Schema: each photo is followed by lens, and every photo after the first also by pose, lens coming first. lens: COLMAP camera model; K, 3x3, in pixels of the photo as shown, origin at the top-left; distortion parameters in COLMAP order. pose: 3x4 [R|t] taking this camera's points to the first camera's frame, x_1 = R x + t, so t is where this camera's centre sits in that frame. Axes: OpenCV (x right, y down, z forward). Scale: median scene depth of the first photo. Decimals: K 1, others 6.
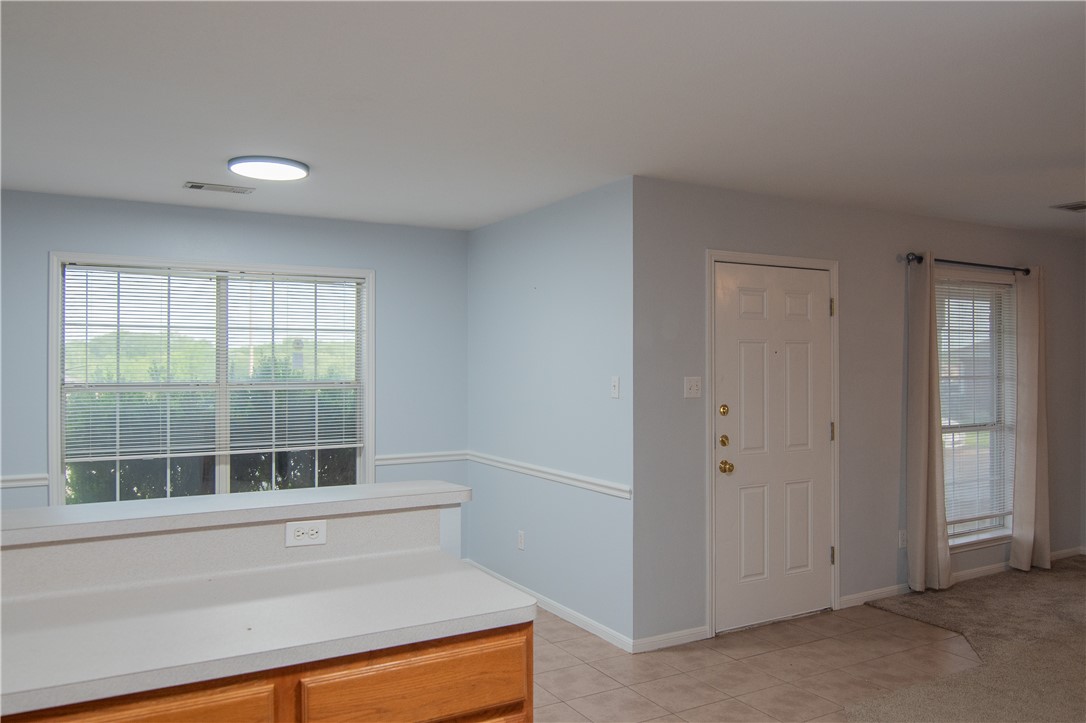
lens RADIAL K [[824.9, 0, 540.2], [0, 824.9, 351.7], [0, 0, 1]] dist [-0.027589, 0.005770]
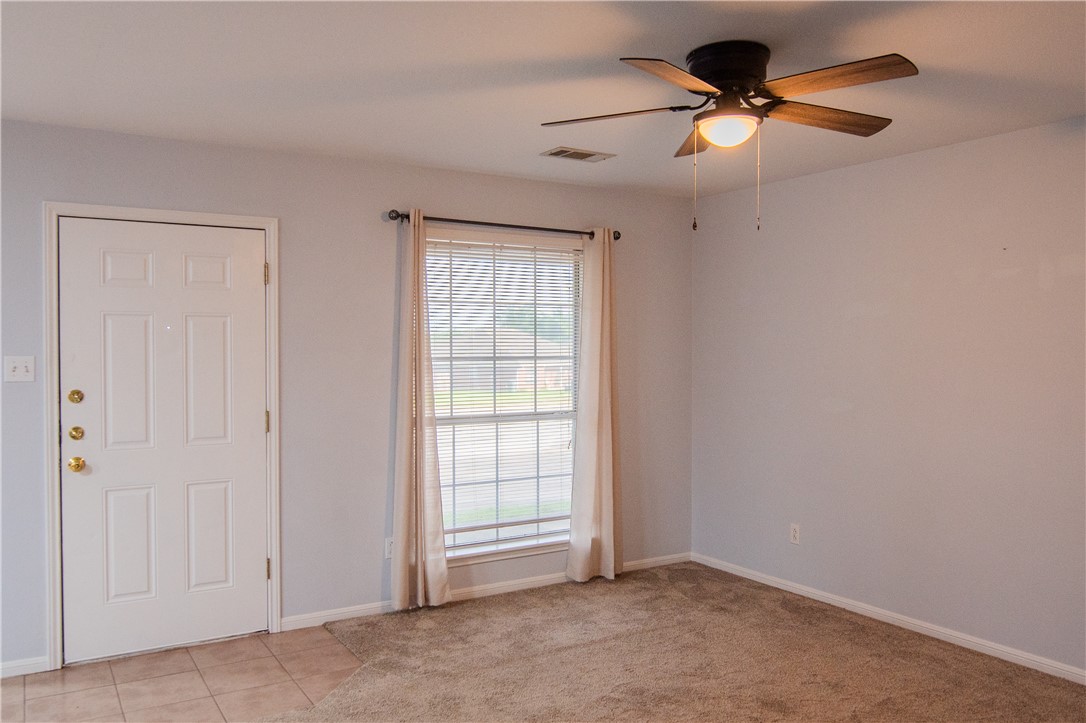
lens RADIAL K [[824.9, 0, 551.7], [0, 824.9, 359.9], [0, 0, 1]] dist [-0.027589, 0.005770]
pose [[0.999790, -0.007311, 0.019140, 0.618004], [0.006978, 0.999825, 0.017374, 0.020821], [-0.019264, -0.017236, 0.999666, 0.152024]]
